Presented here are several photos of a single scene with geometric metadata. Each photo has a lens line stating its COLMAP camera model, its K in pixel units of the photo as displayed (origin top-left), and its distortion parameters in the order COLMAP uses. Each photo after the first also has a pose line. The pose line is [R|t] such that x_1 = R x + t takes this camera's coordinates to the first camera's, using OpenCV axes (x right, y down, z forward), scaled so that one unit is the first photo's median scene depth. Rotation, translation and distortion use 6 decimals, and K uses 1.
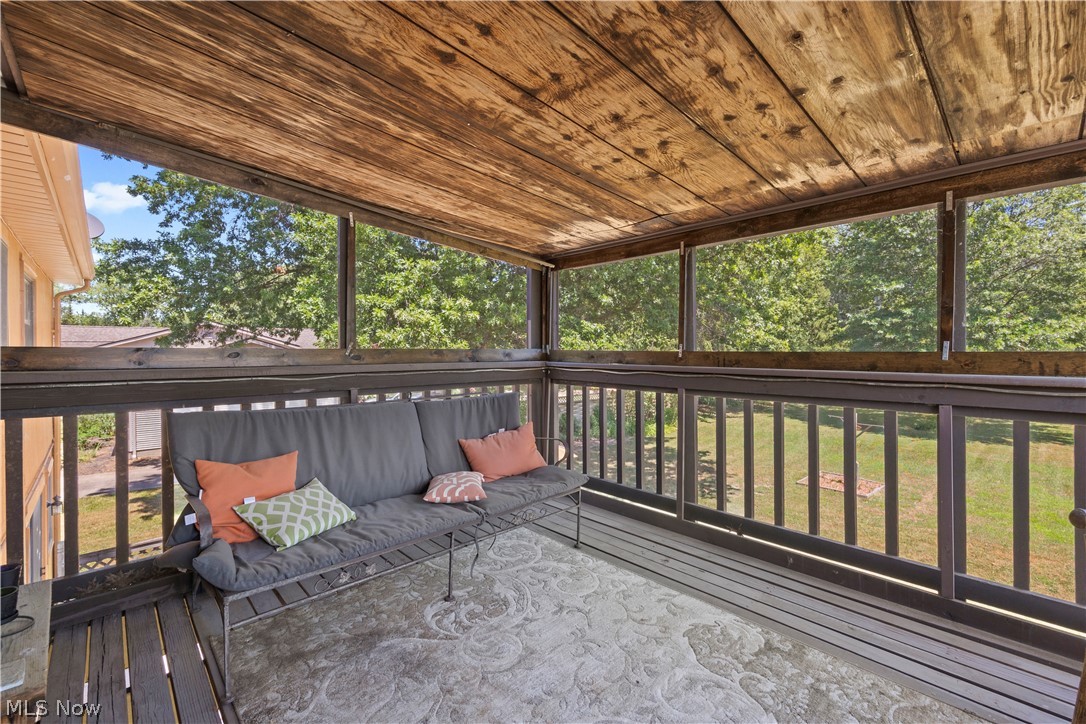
lens RADIAL K [[456.0, 0, 542.3], [0, 456.0, 354.0], [0, 0, 1]] dist [-0.000192, 0.000509]
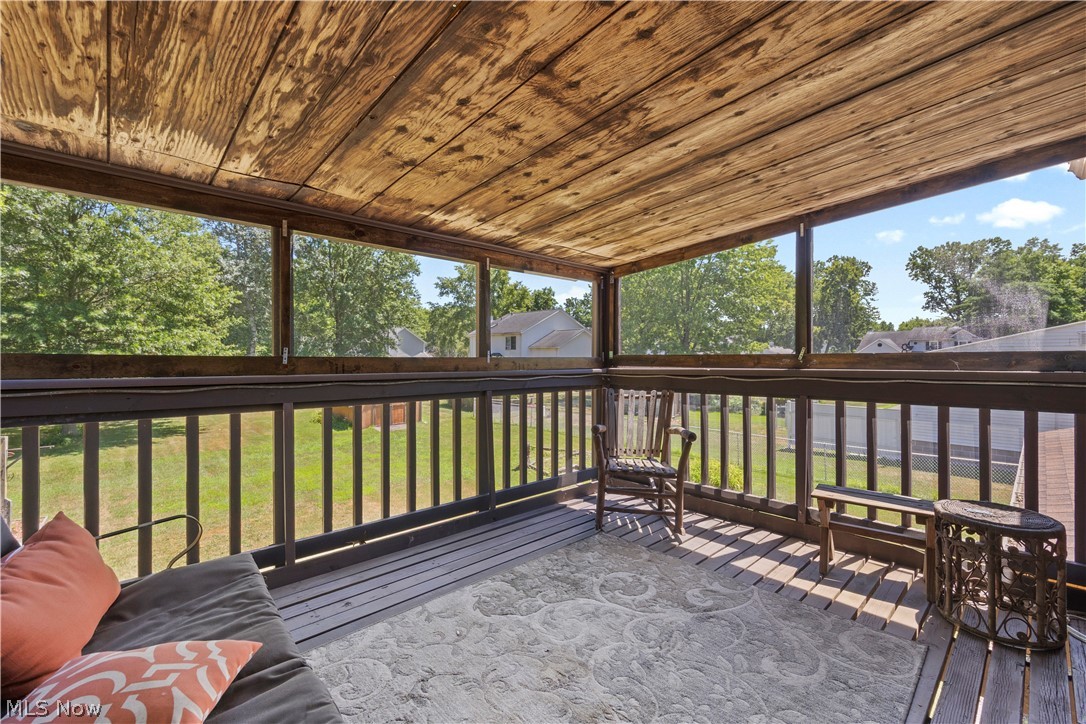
lens RADIAL K [[456.0, 0, 550.5], [0, 456.0, 358.7], [0, 0, 1]] dist [-0.000192, 0.000509]
pose [[0.009612, -0.003392, 0.999948, -0.596380], [0.003138, 0.999989, 0.003362, -0.004639], [-0.999949, 0.003106, 0.009623, 0.636992]]
